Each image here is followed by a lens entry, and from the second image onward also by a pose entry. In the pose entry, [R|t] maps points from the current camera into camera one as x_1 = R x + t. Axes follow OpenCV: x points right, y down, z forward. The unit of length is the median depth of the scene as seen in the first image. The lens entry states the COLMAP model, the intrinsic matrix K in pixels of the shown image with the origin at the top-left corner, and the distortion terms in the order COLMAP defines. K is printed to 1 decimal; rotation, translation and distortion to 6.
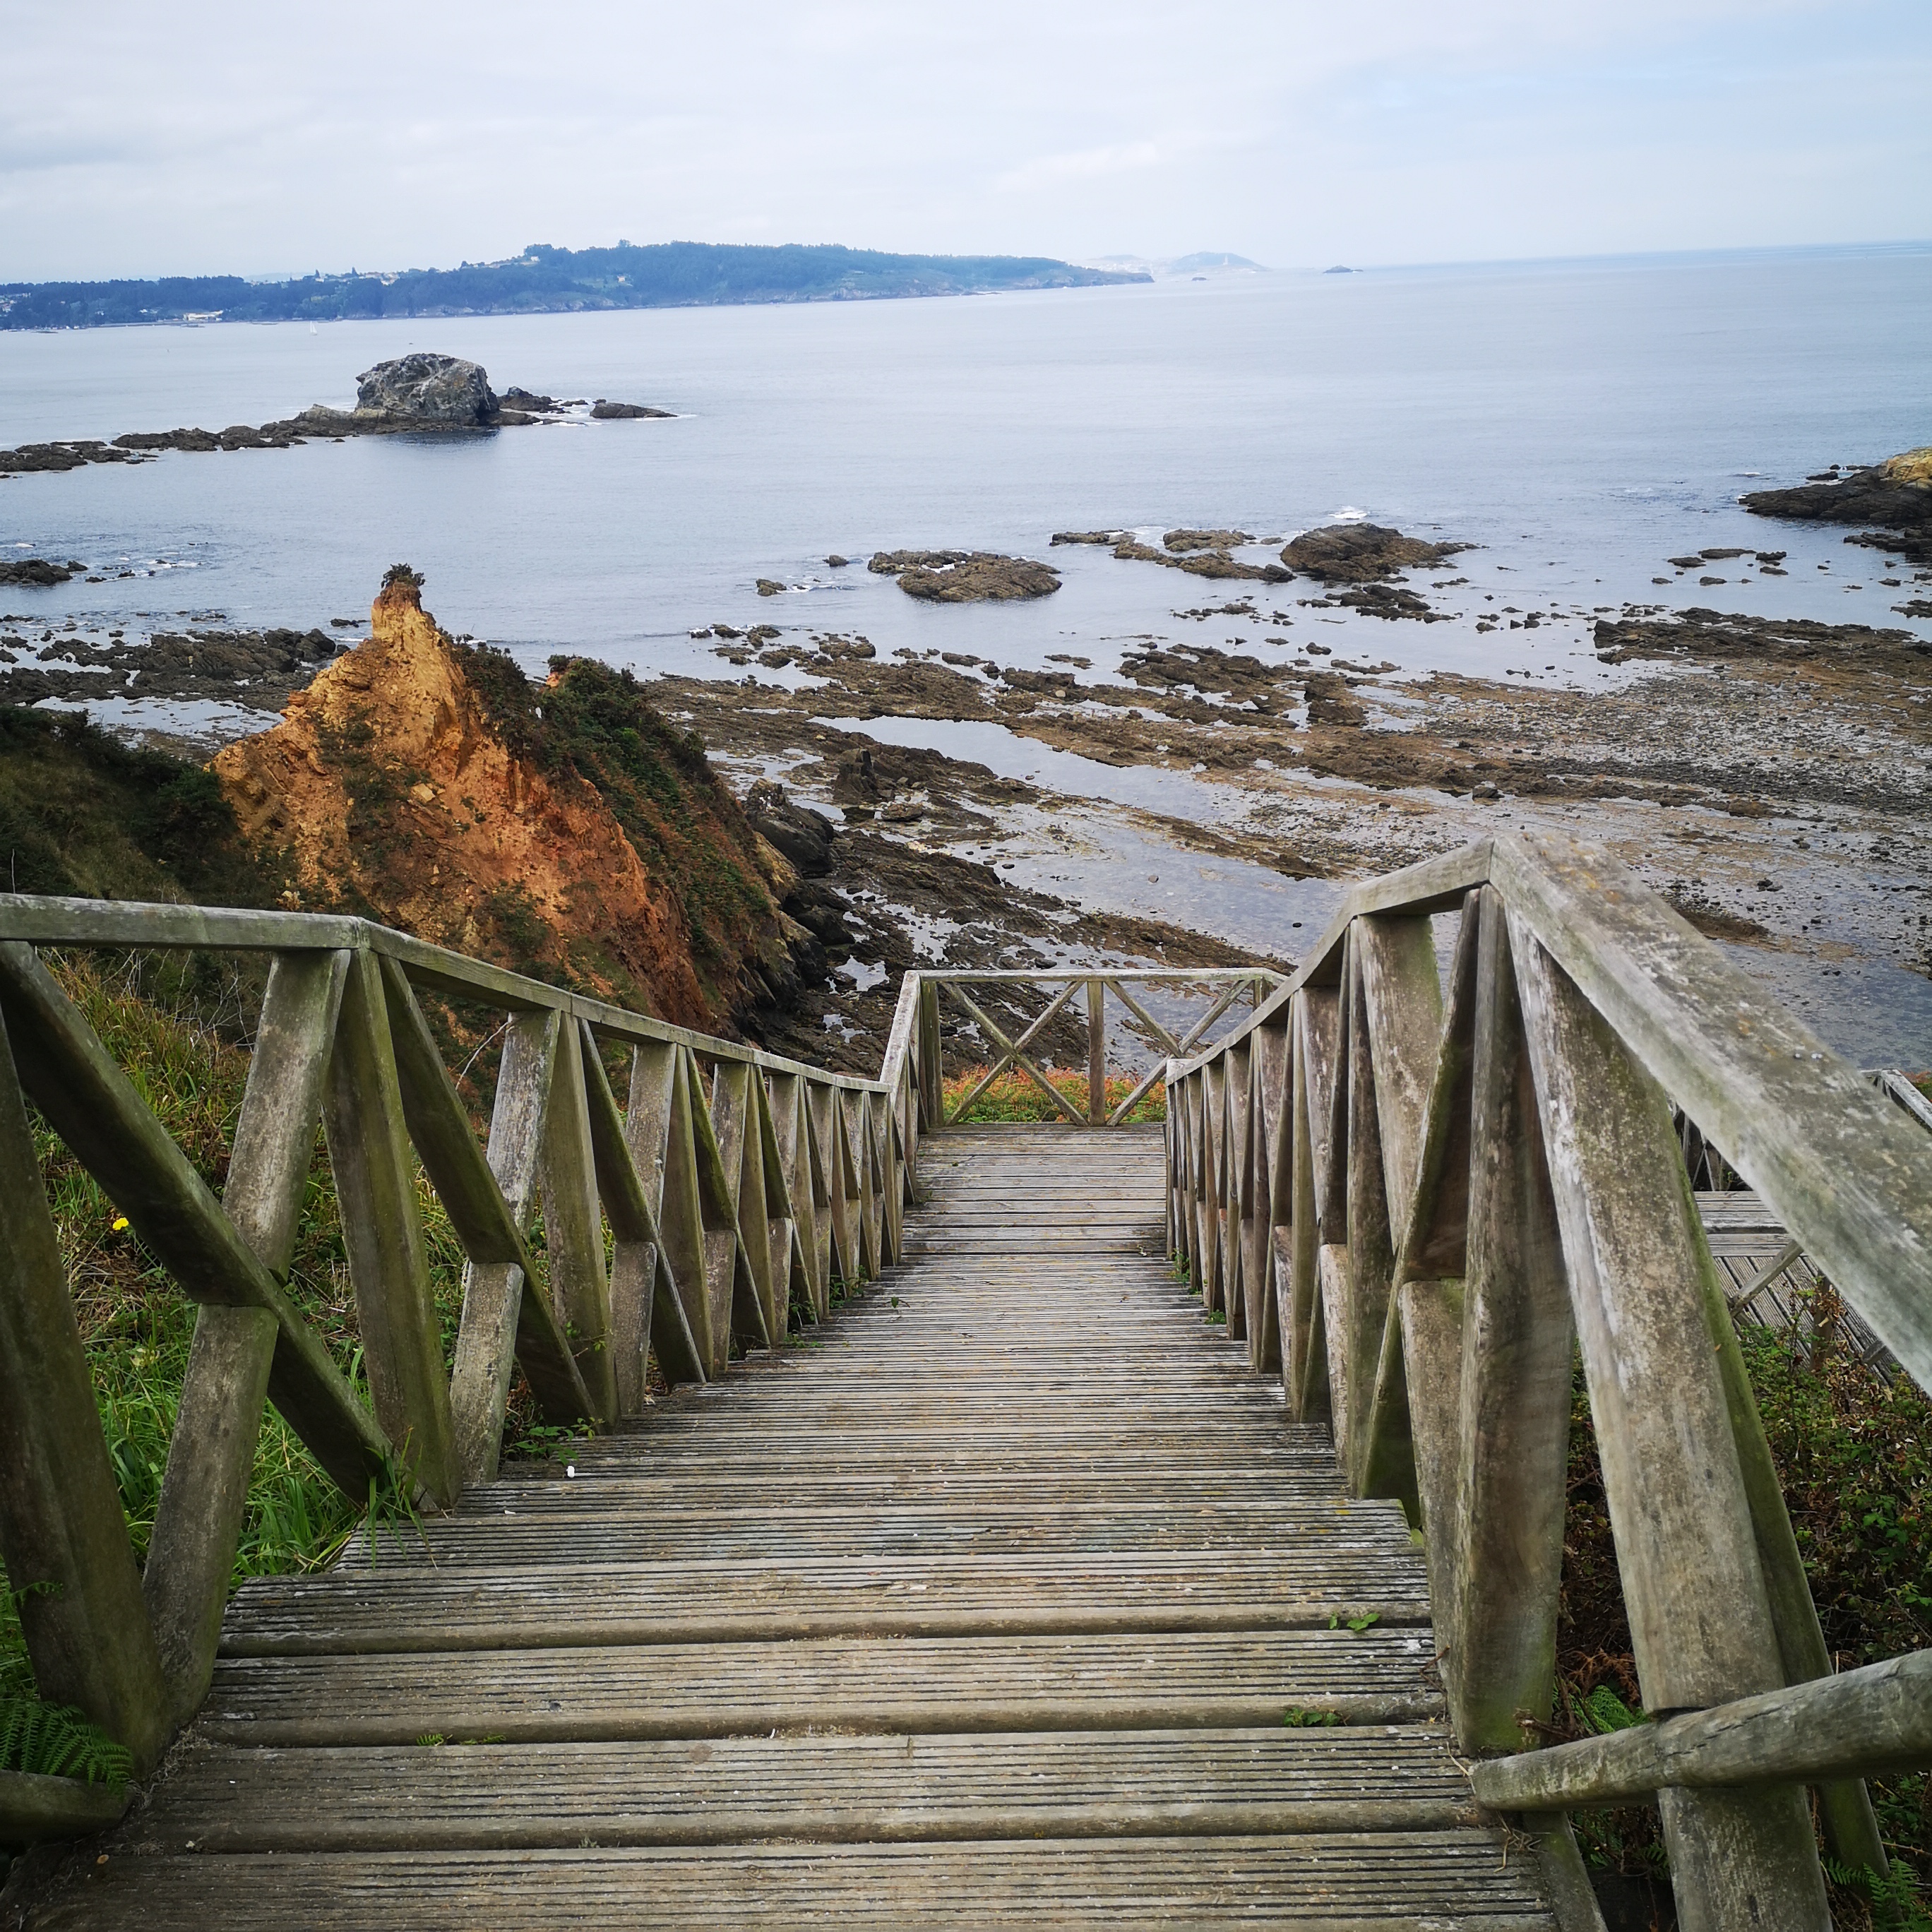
lens RADIAL K [[1950.8, 0, 966.0], [0, 1950.8, 966.0], [0, 0, 1]] dist [0.080086, -0.091948]
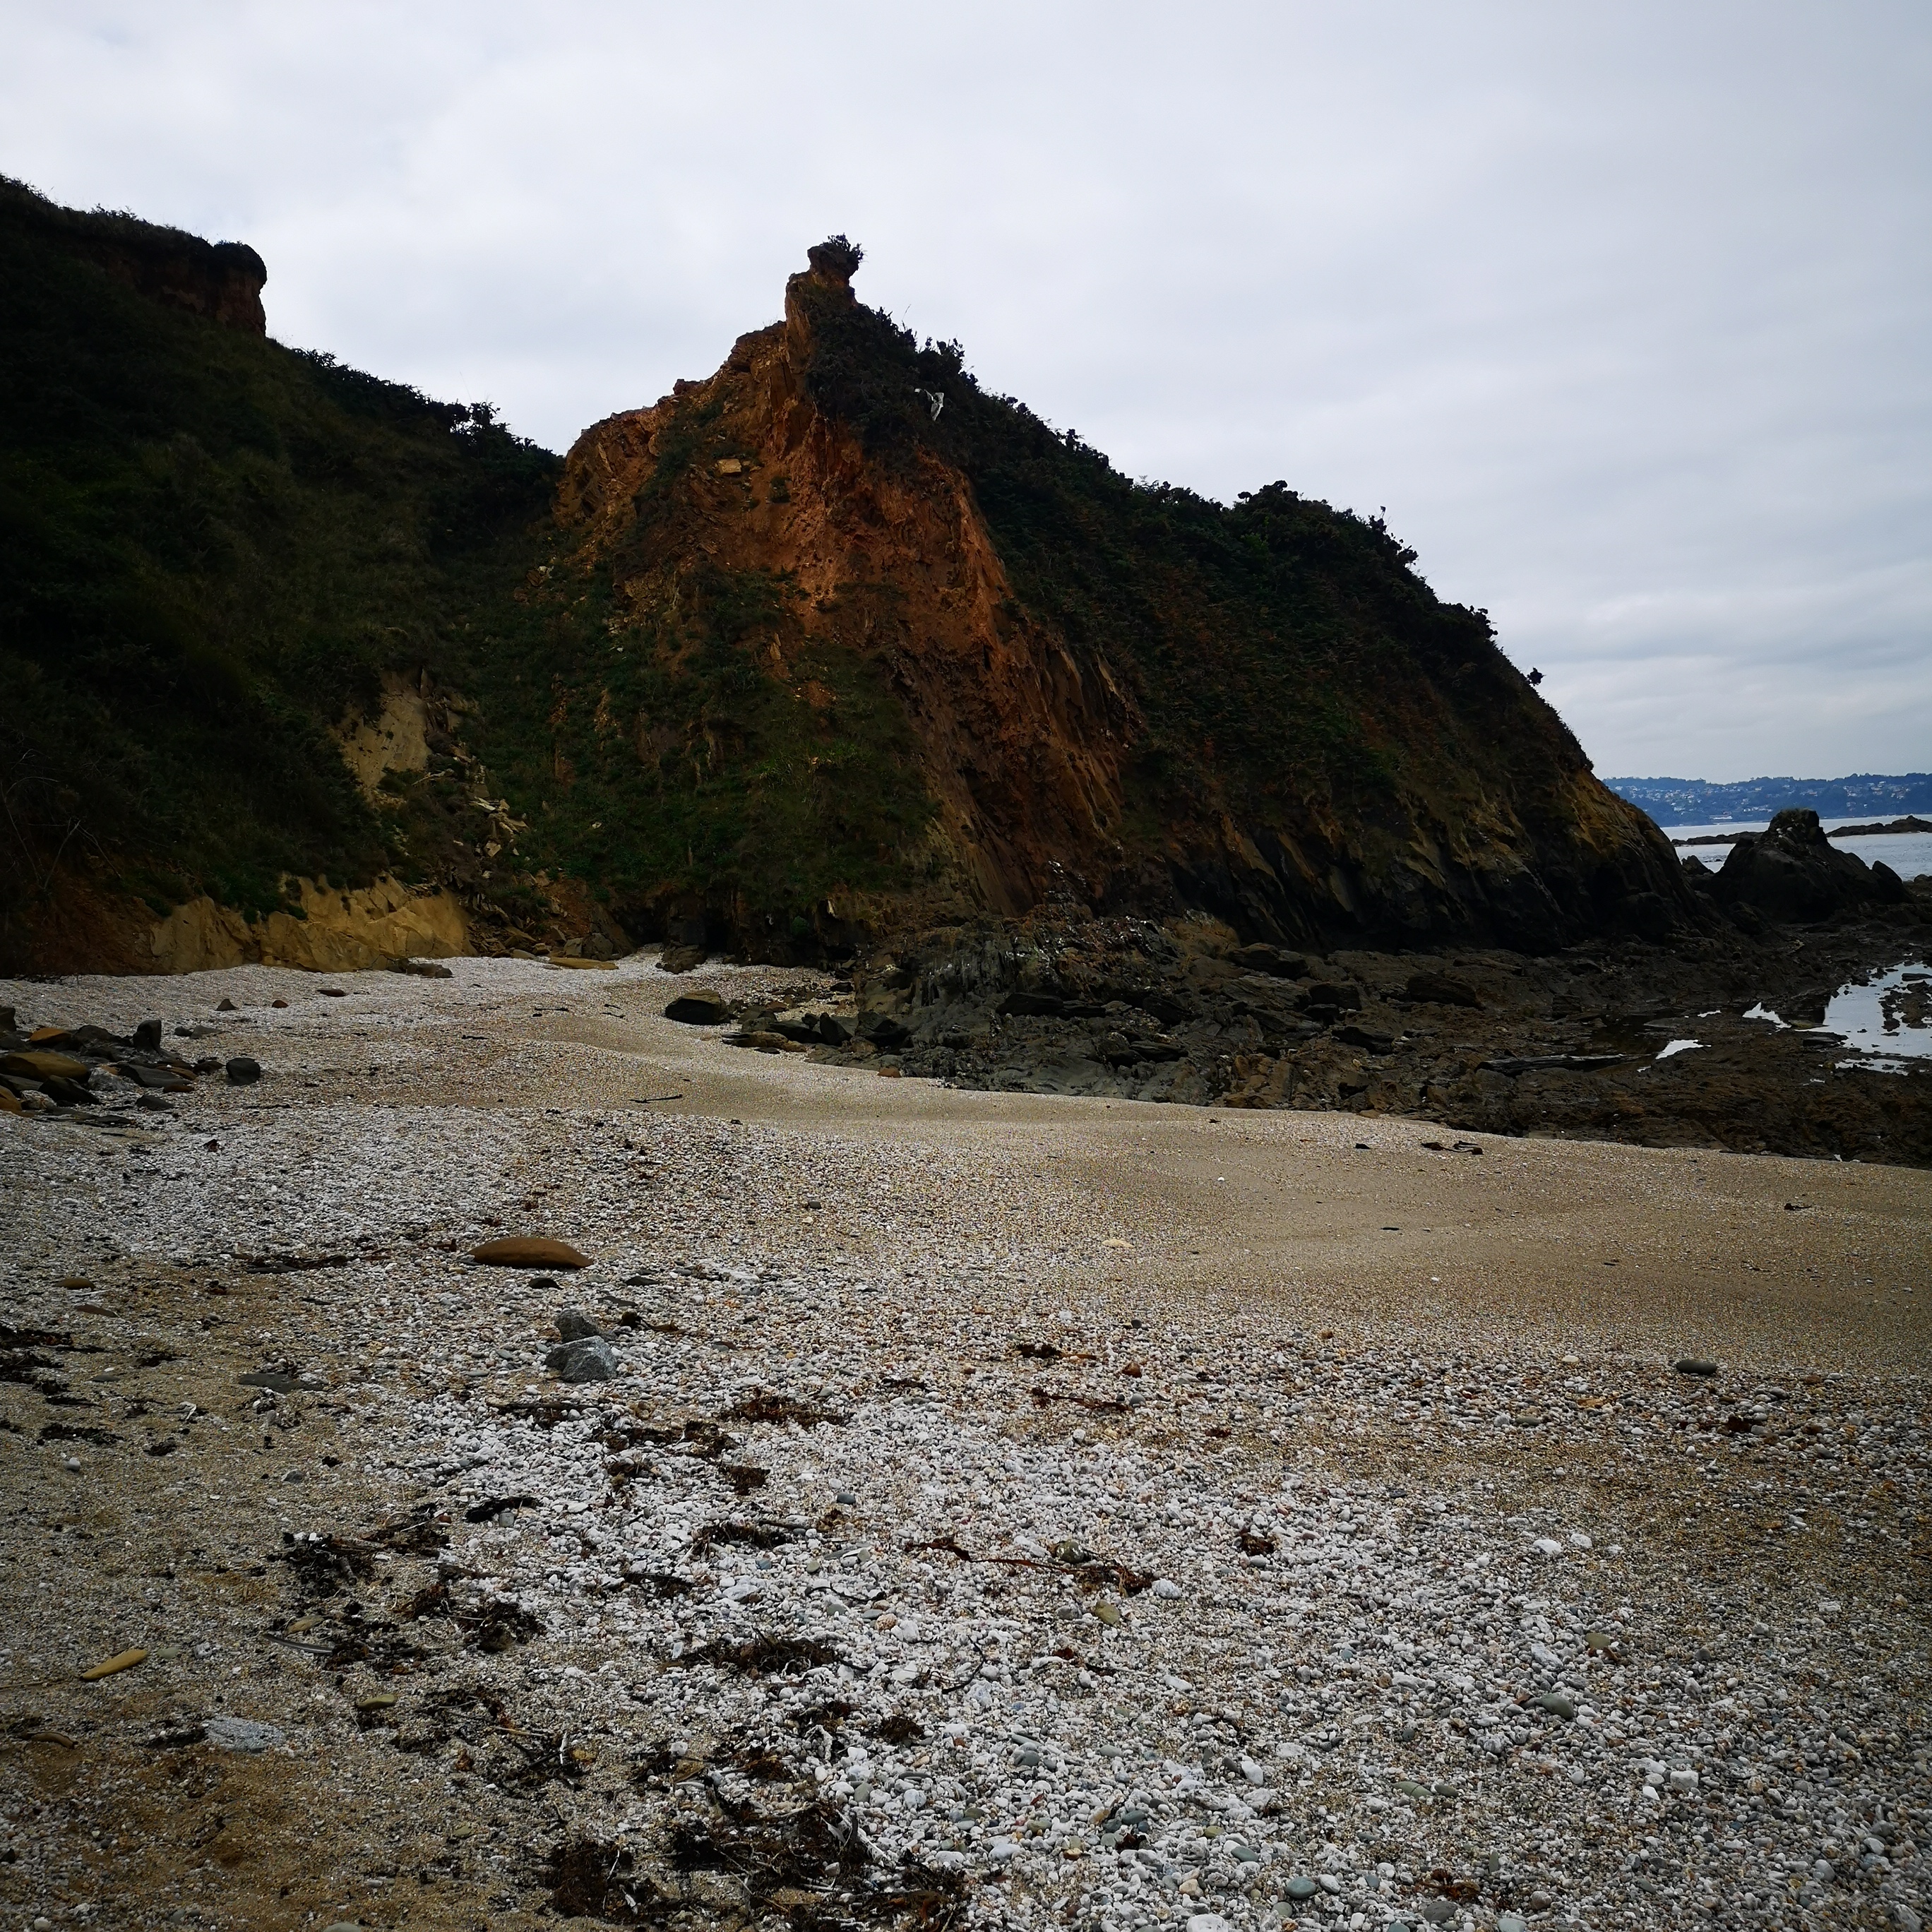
lens RADIAL K [[2007.2, 0, 966.0], [0, 2007.2, 966.0], [0, 0, 1]] dist [0.131531, -0.345237]
pose [[0.651200, 0.048020, -0.757386, 0.155027], [-0.224389, 0.965558, -0.131711, 0.072399], [0.724975, 0.255719, 0.639546, 0.235289]]
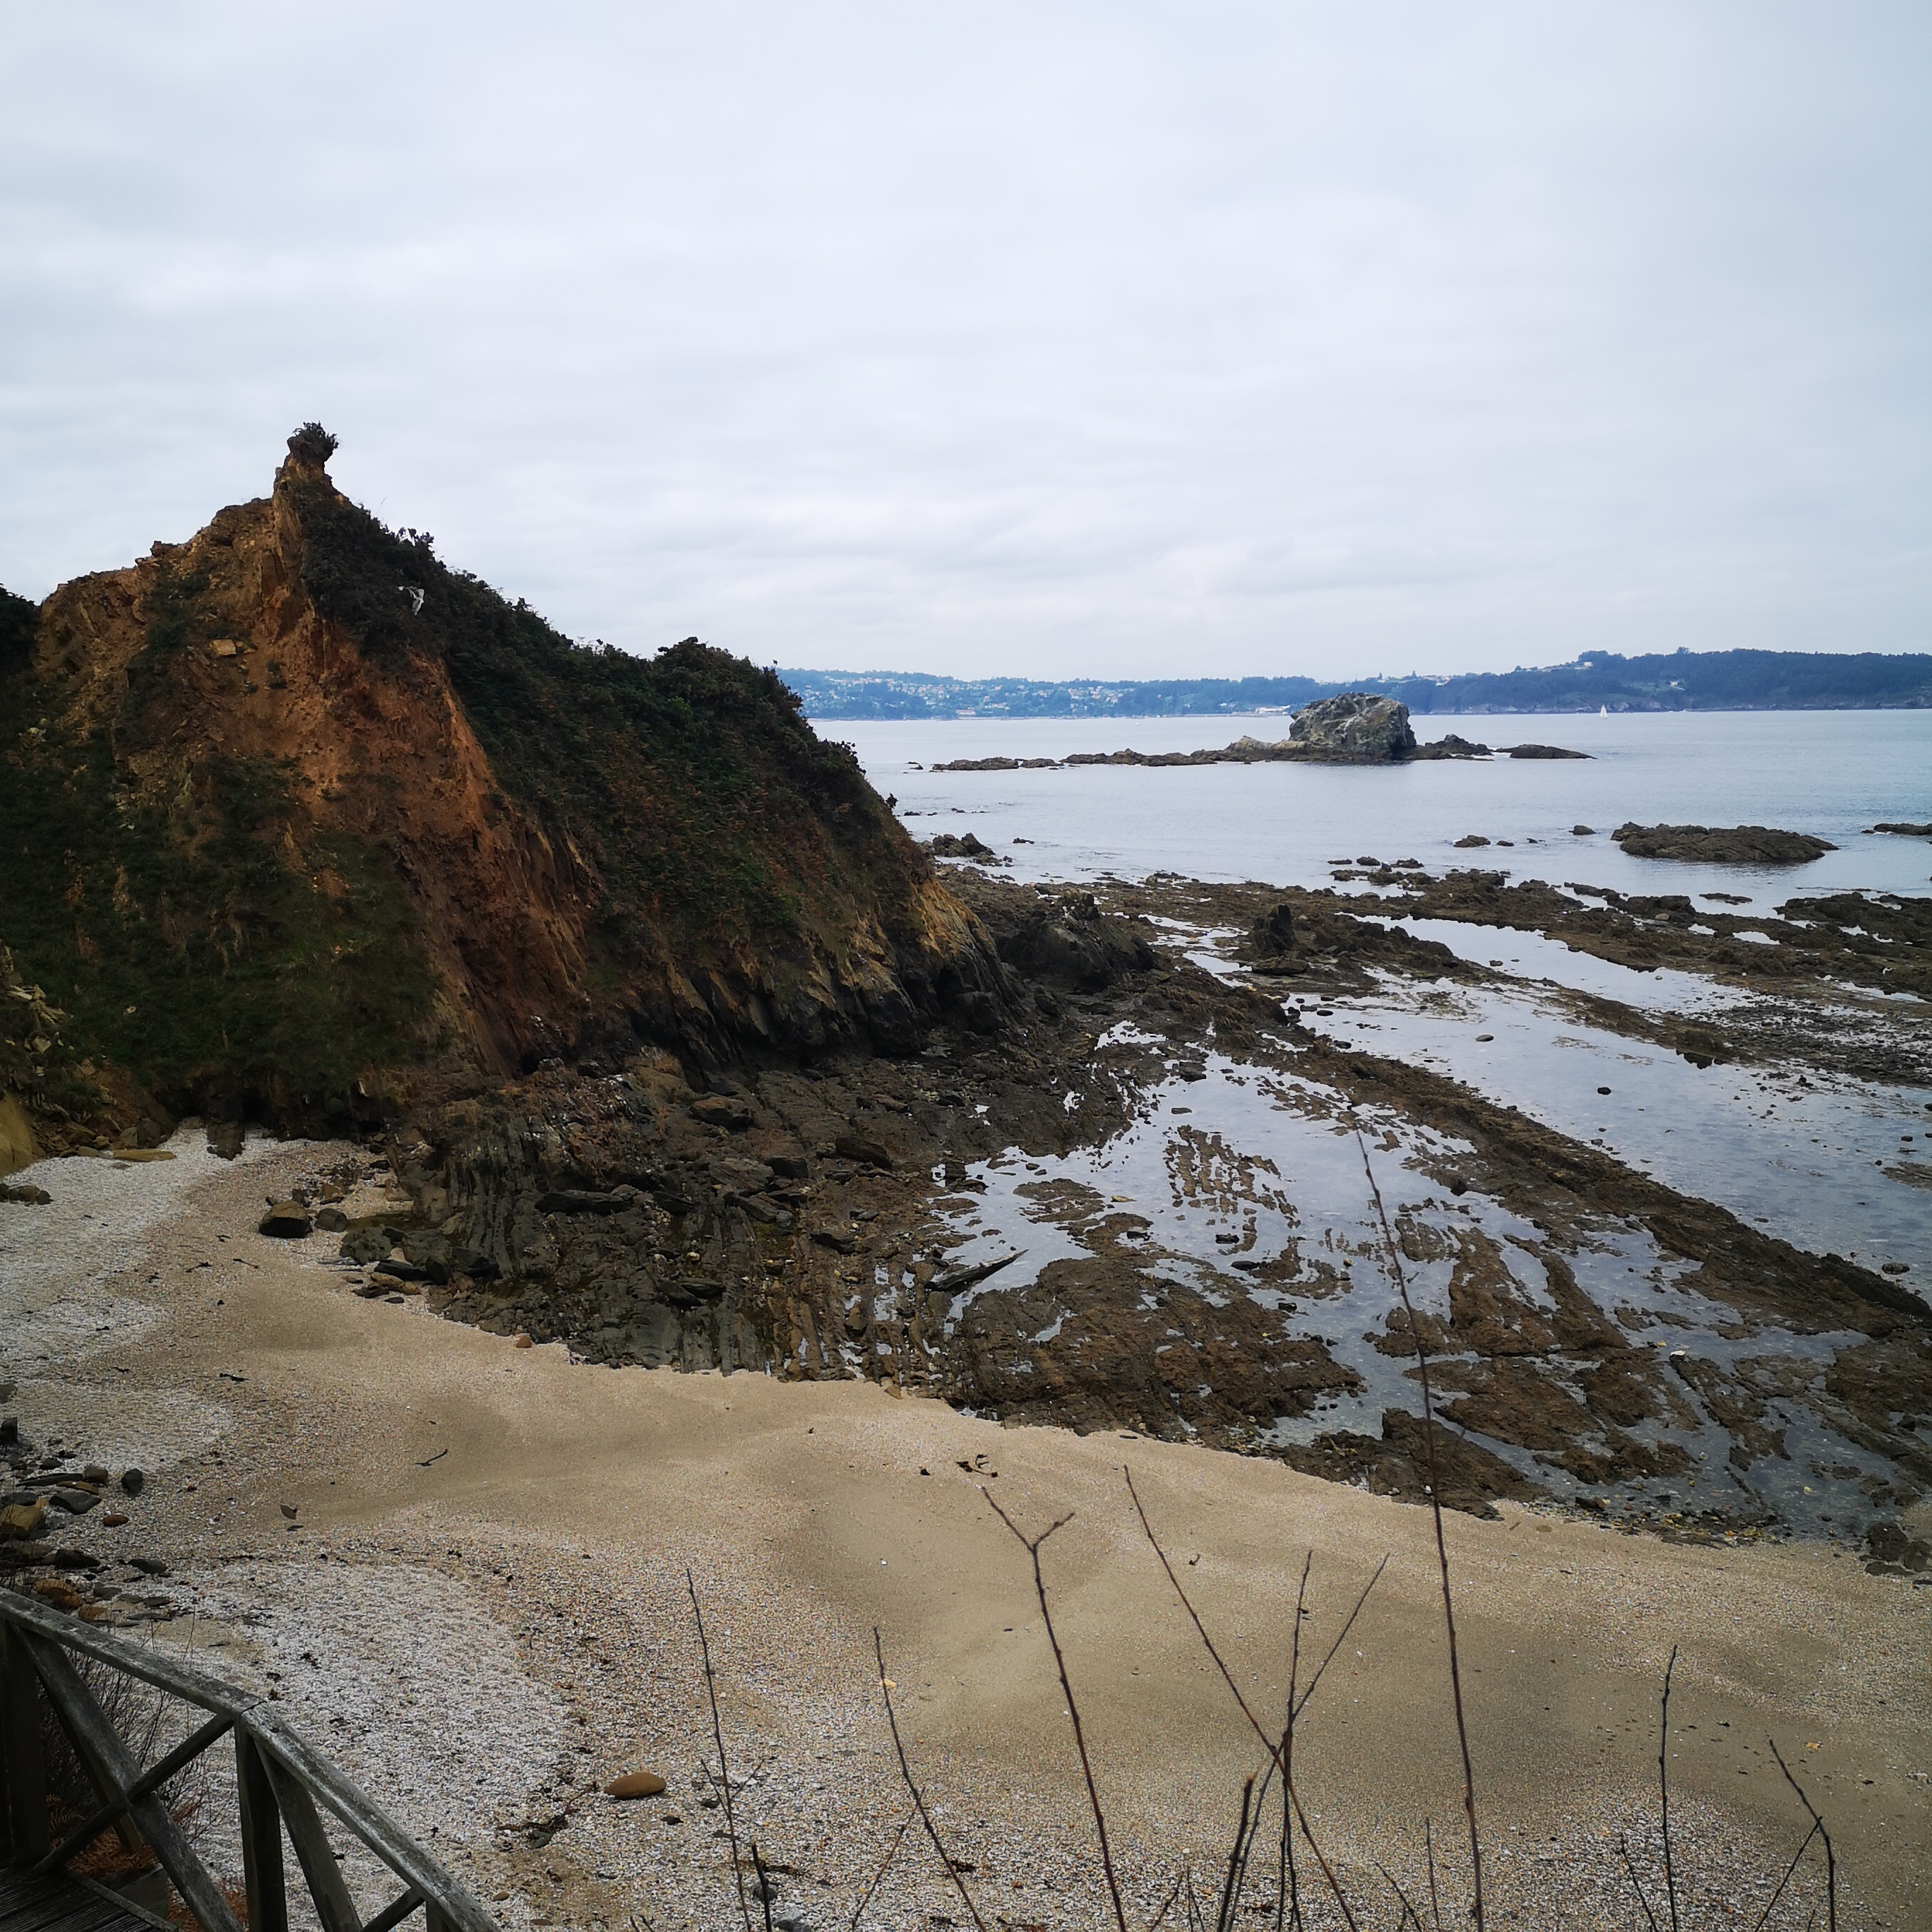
lens RADIAL K [[1950.8, 0, 966.0], [0, 1950.8, 966.0], [0, 0, 1]] dist [0.080086, -0.091948]
pose [[0.873756, 0.094622, -0.477071, 0.167022], [-0.183751, 0.972417, -0.143671, 0.043029], [0.450318, 0.213196, 0.867042, 0.166216]]
